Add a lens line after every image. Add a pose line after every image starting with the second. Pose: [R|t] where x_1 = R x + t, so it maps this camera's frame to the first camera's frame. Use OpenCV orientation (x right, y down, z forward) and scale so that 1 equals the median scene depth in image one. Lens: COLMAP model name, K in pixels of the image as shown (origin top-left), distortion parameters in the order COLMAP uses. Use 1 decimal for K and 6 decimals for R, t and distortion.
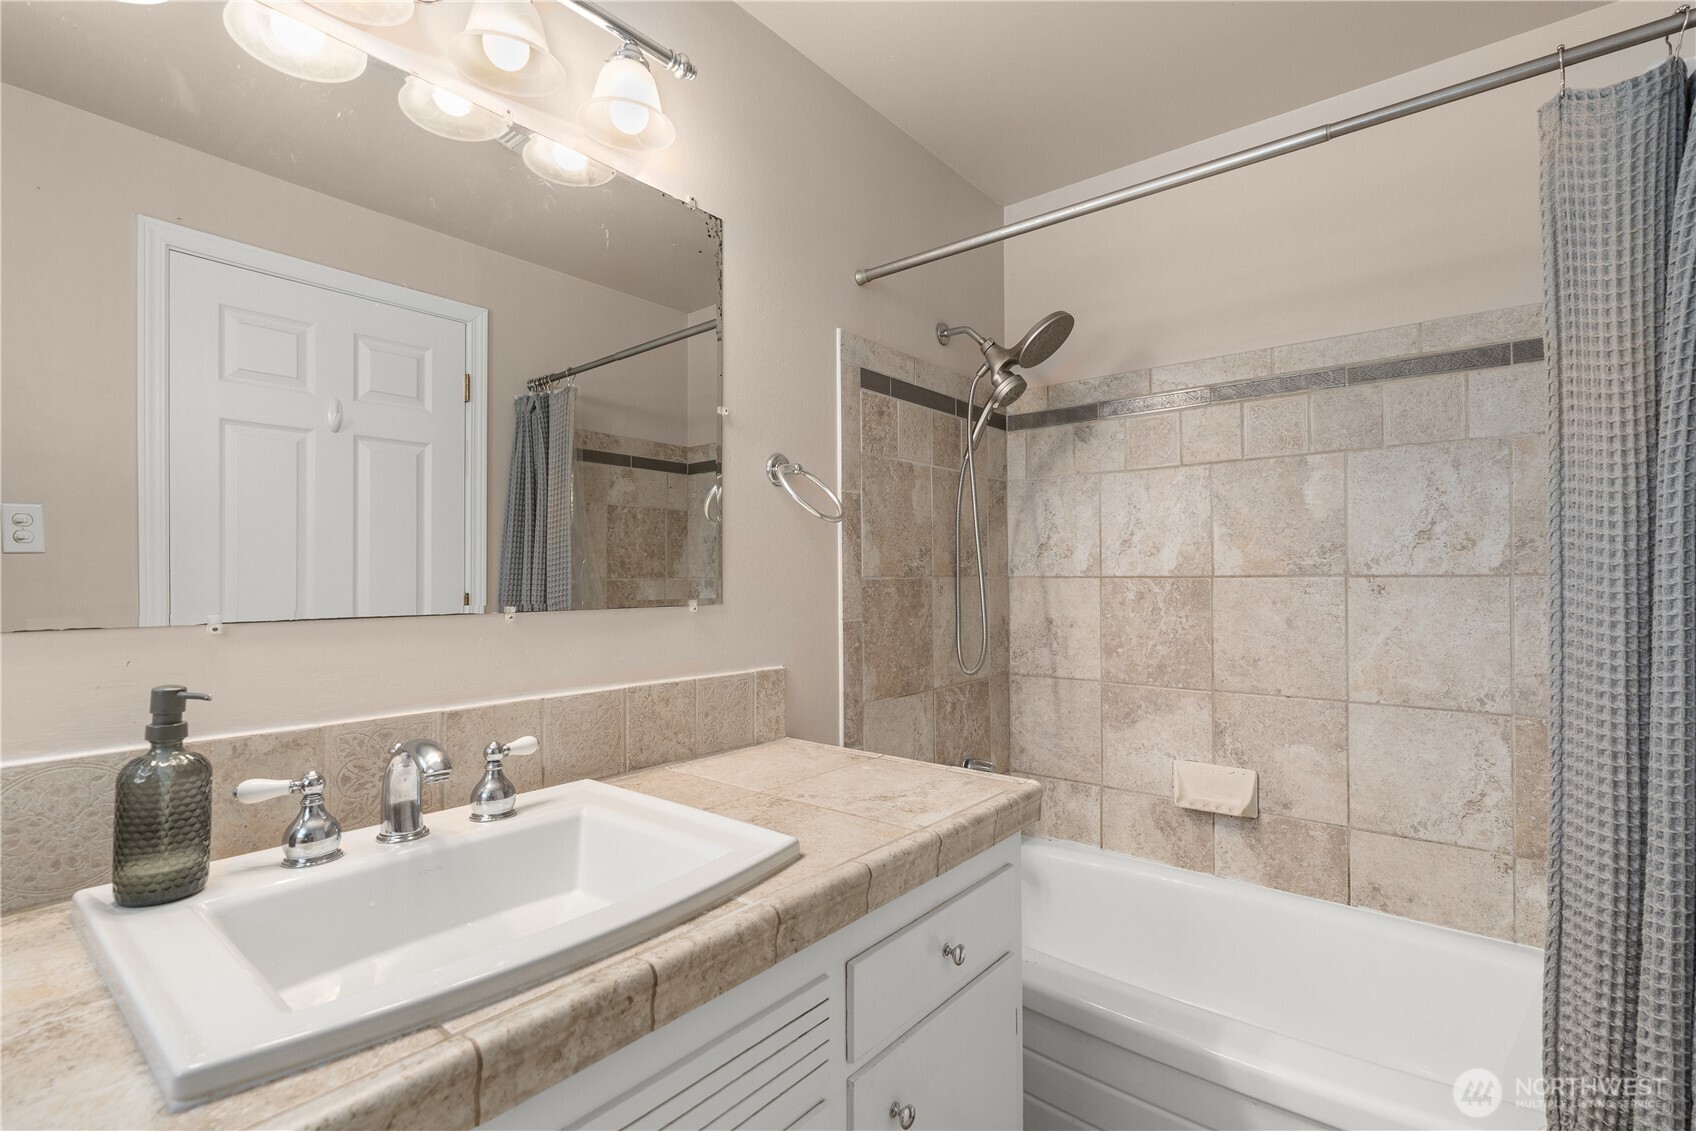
lens RADIAL K [[785.2, 0, 853.4], [0, 785.2, 569.1], [0, 0, 1]] dist [-0.000510, -0.000049]
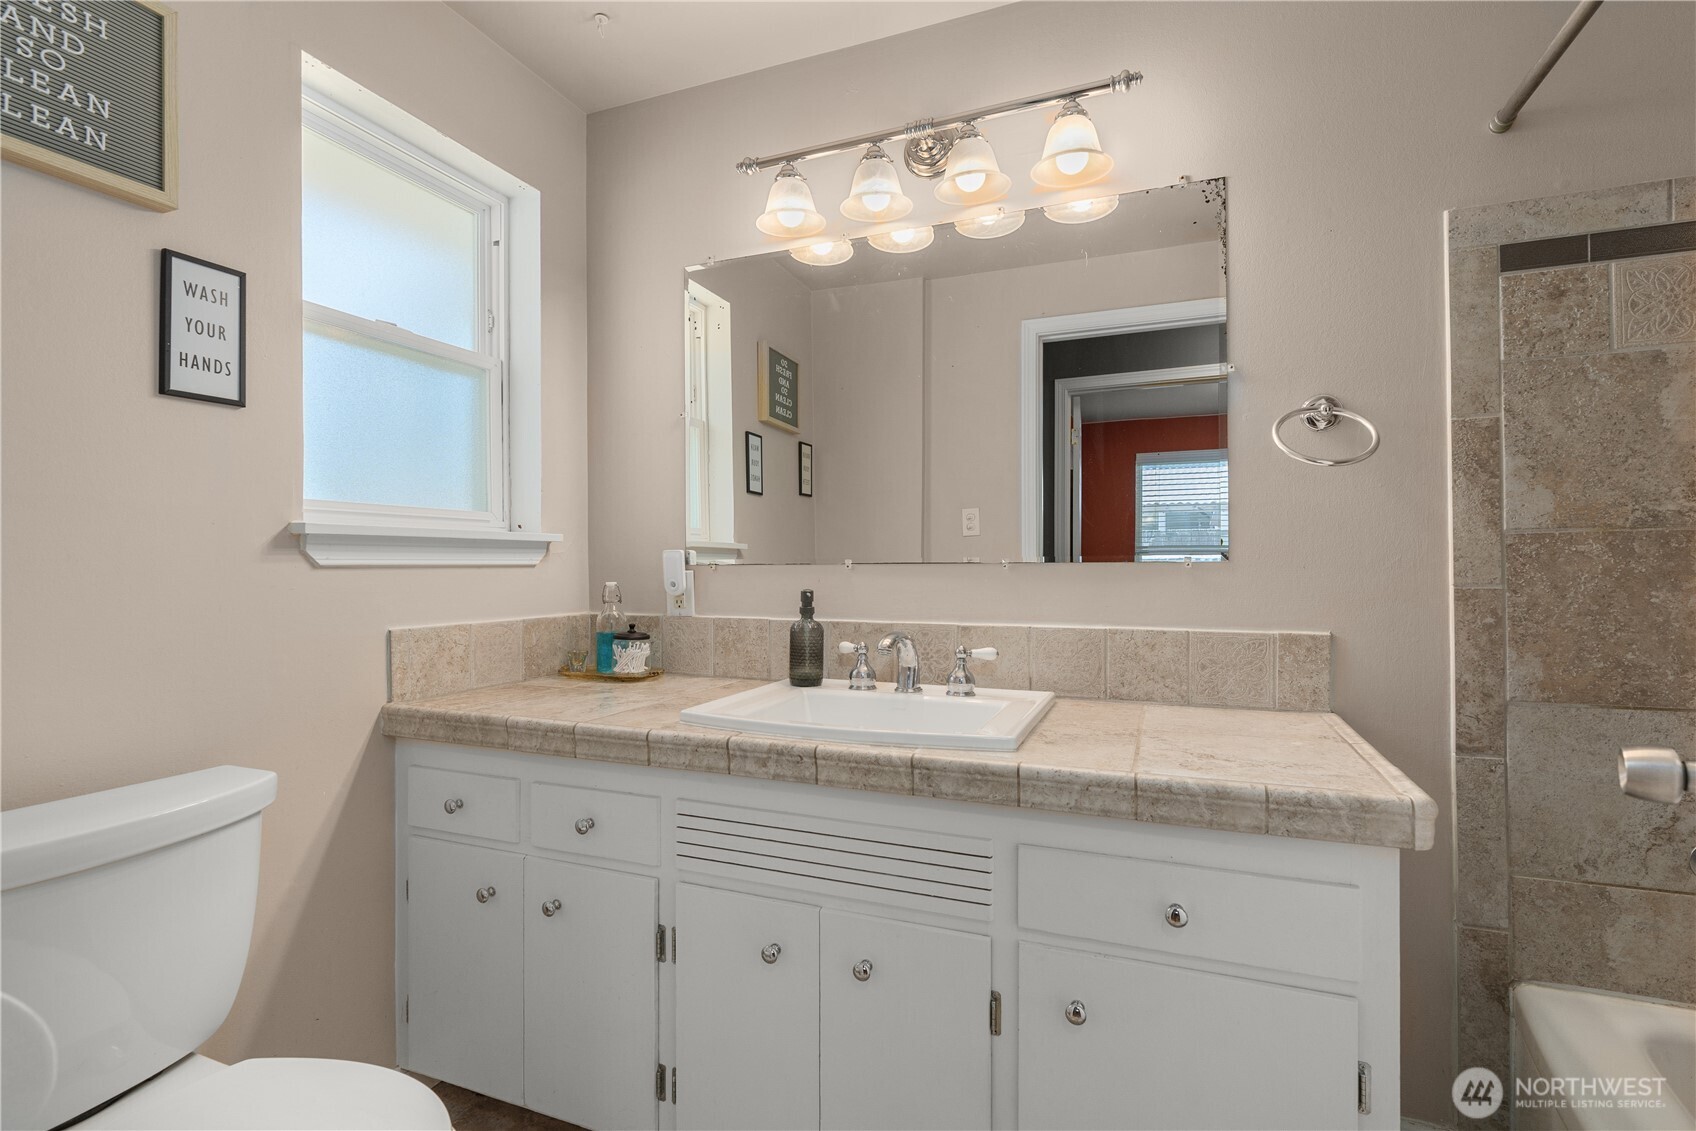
lens RADIAL K [[785.2, 0, 860.8], [0, 785.2, 564.9], [0, 0, 1]] dist [-0.000510, -0.000049]
pose [[0.319011, -0.000080, -0.947751, 0.592353], [0.014734, 0.999880, 0.004875, 0.035057], [0.947637, -0.015519, 0.318973, 0.218844]]
